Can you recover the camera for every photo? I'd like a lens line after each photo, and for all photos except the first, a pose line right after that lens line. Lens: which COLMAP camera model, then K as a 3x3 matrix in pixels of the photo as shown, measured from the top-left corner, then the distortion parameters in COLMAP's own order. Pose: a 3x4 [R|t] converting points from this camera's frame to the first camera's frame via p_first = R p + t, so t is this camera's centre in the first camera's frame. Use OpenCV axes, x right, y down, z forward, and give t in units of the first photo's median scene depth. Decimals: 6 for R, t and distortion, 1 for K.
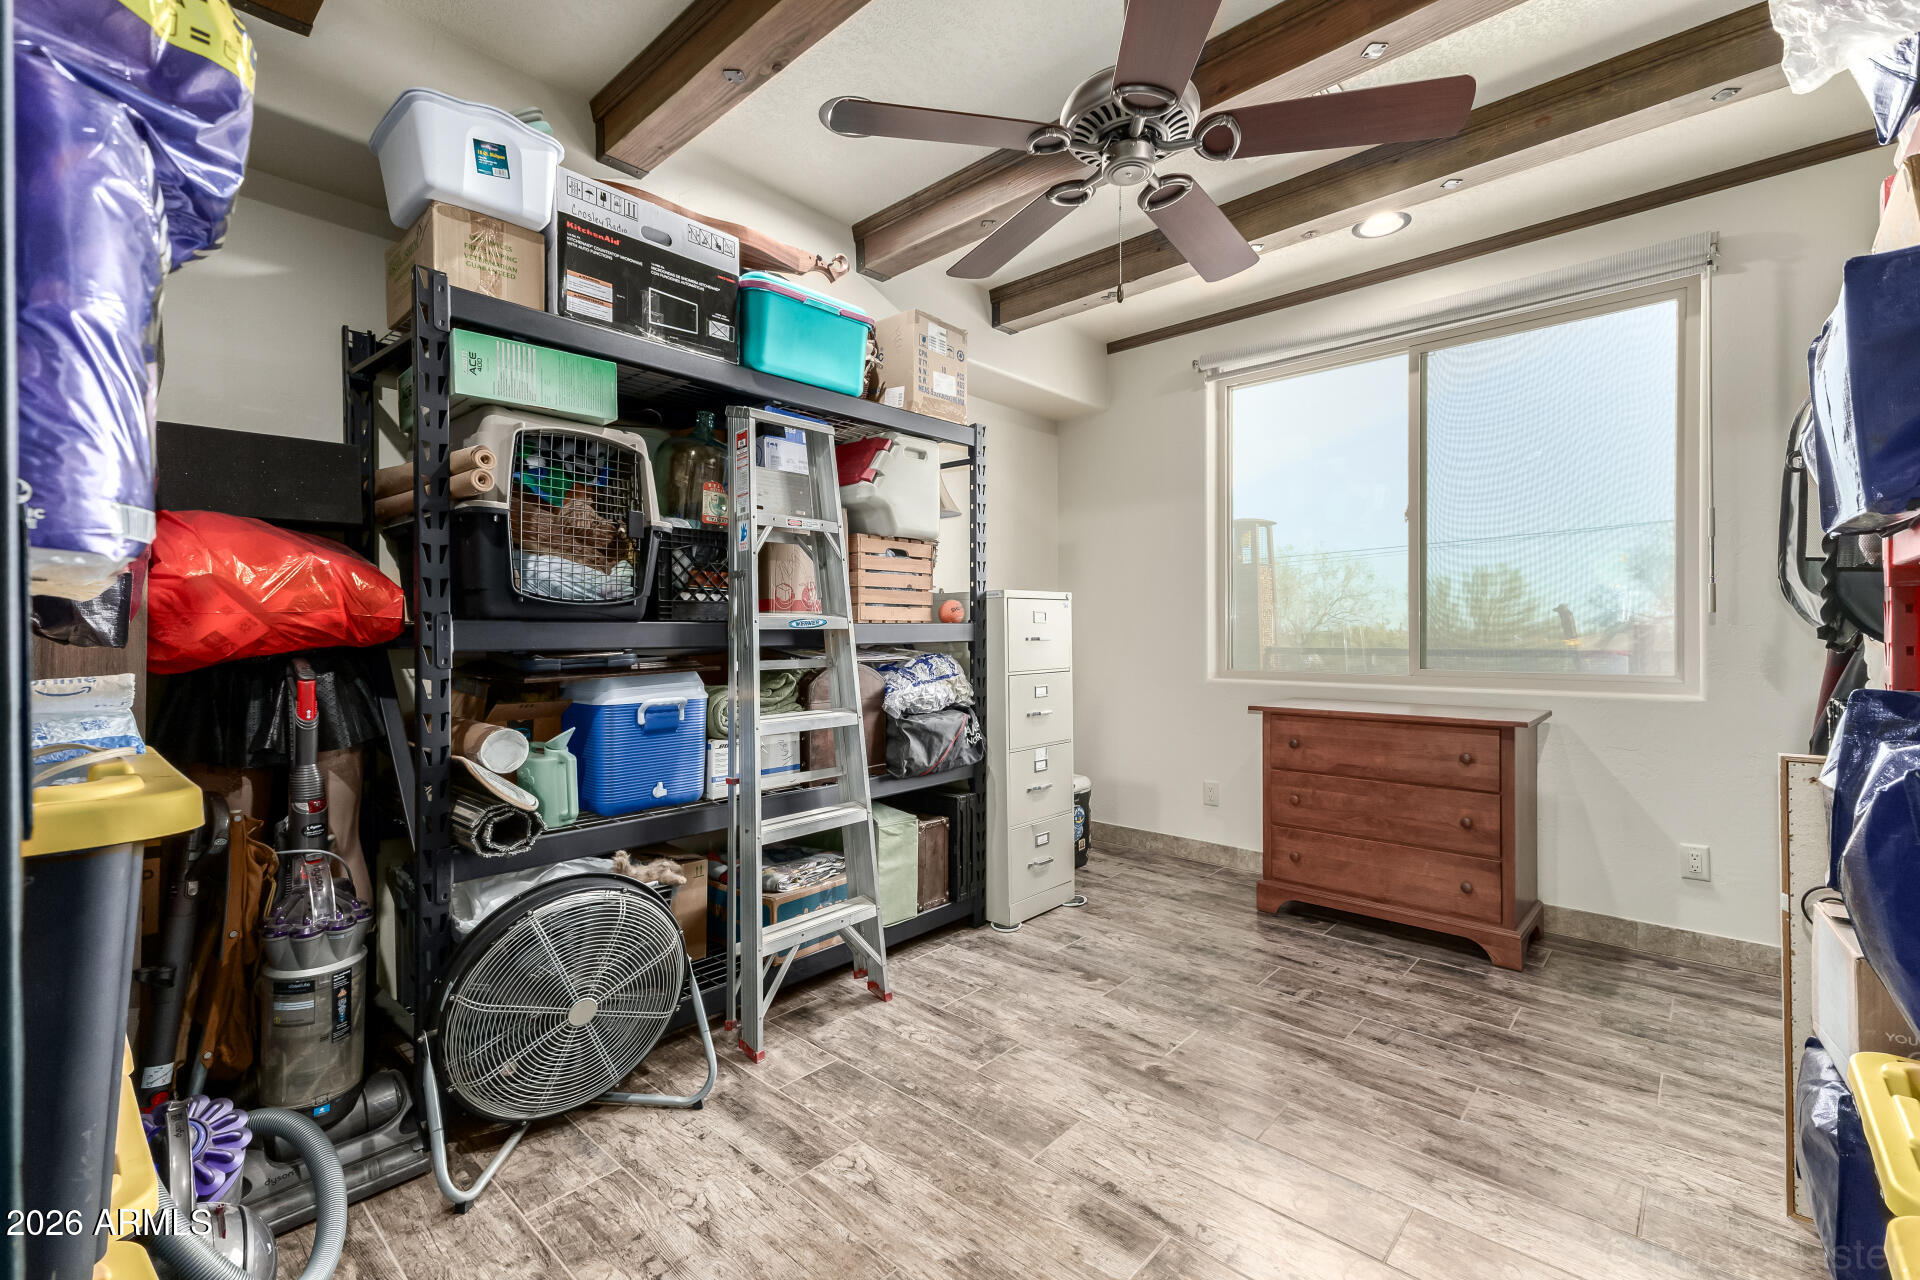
lens RADIAL K [[835.5, 0, 958.3], [0, 835.5, 636.6], [0, 0, 1]] dist [-0.002758, -0.000255]
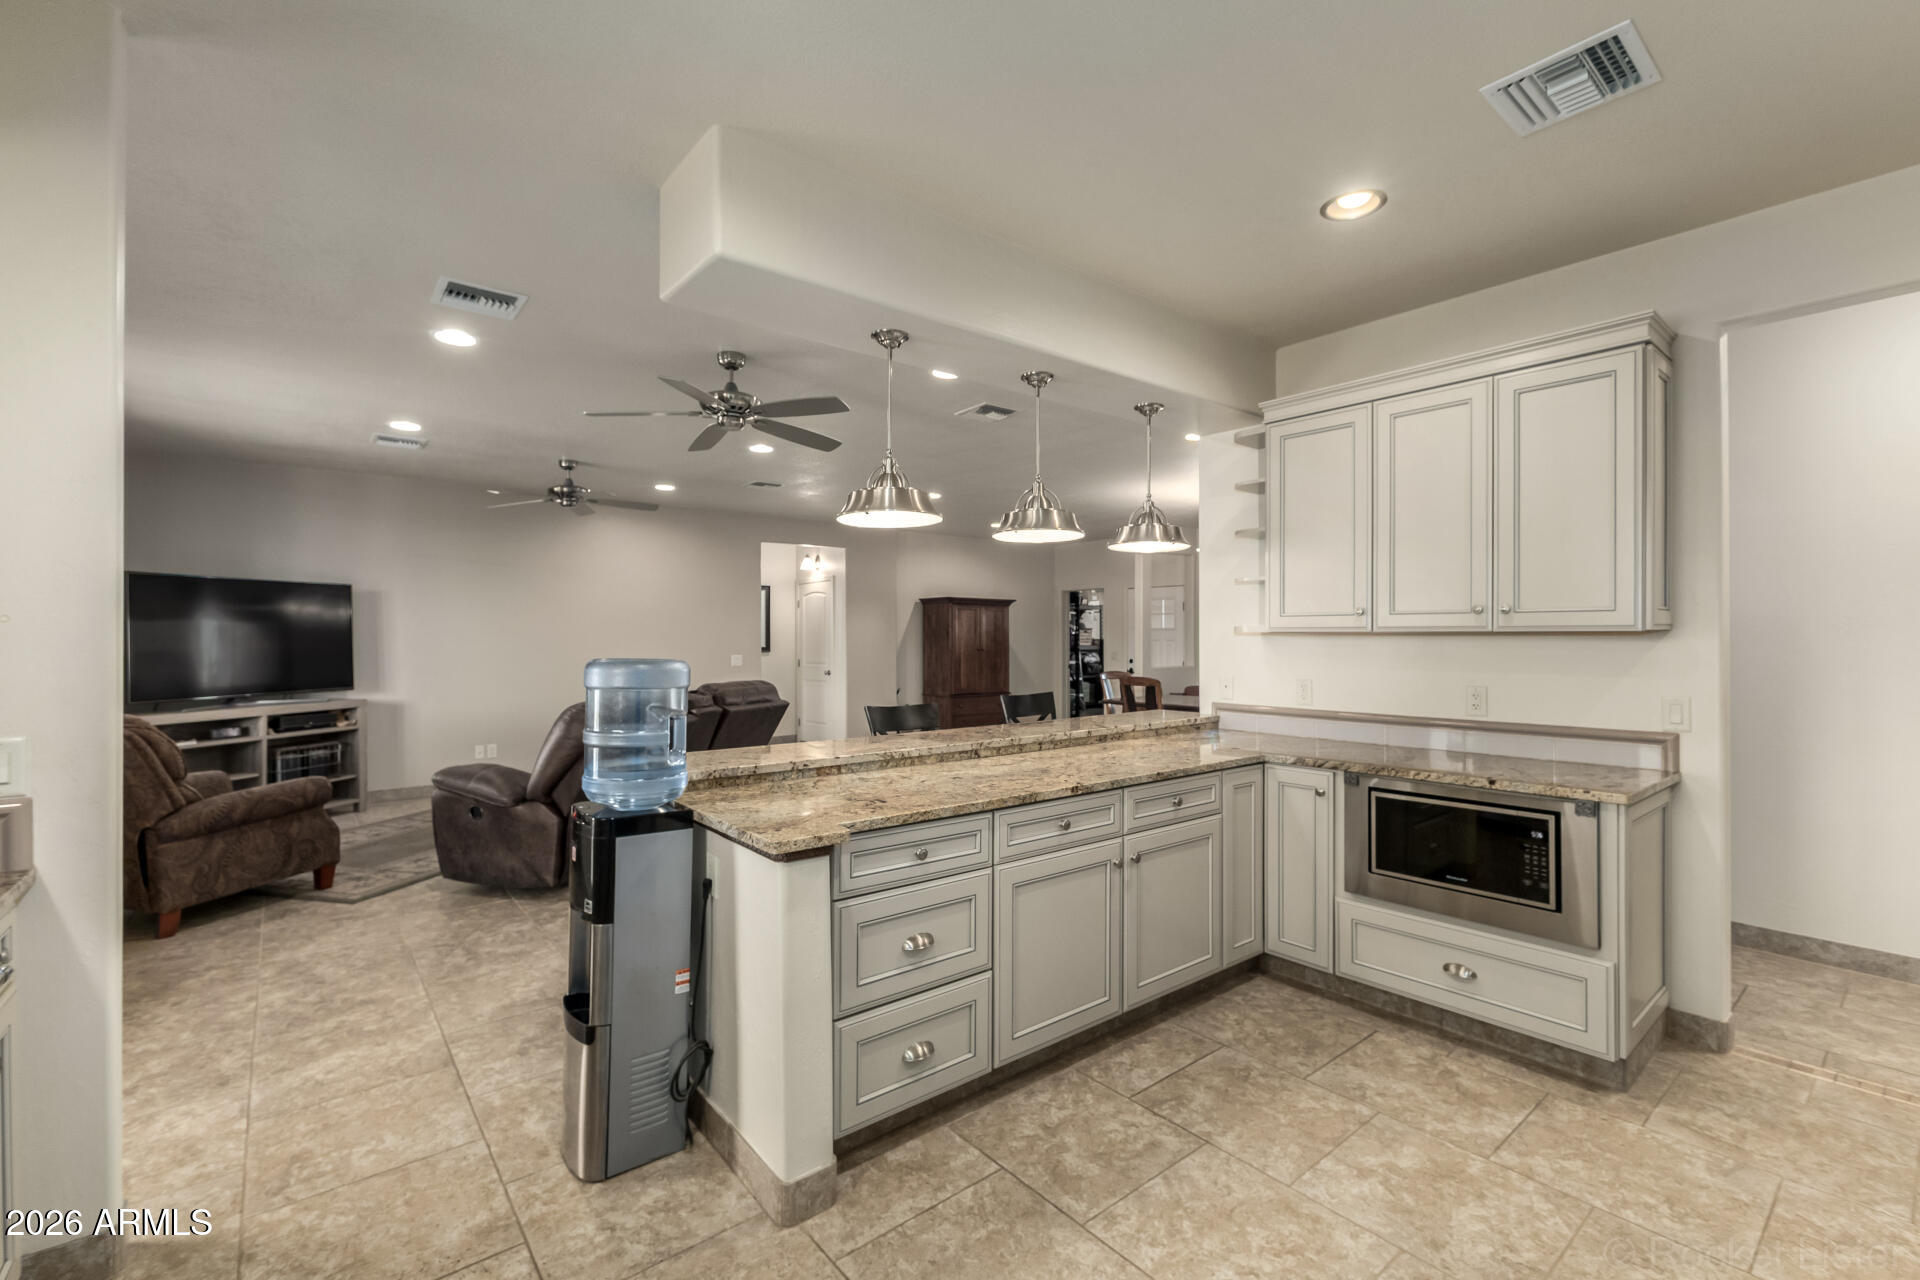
lens RADIAL K [[835.5, 0, 962.8], [0, 835.5, 636.0], [0, 0, 1]] dist [-0.002758, -0.000255]
pose [[0.989463, 0.000573, -0.144786, -0.080369], [-0.000828, 0.999998, -0.001704, -0.072626], [0.144785, 0.001806, 0.989461, -4.428832]]
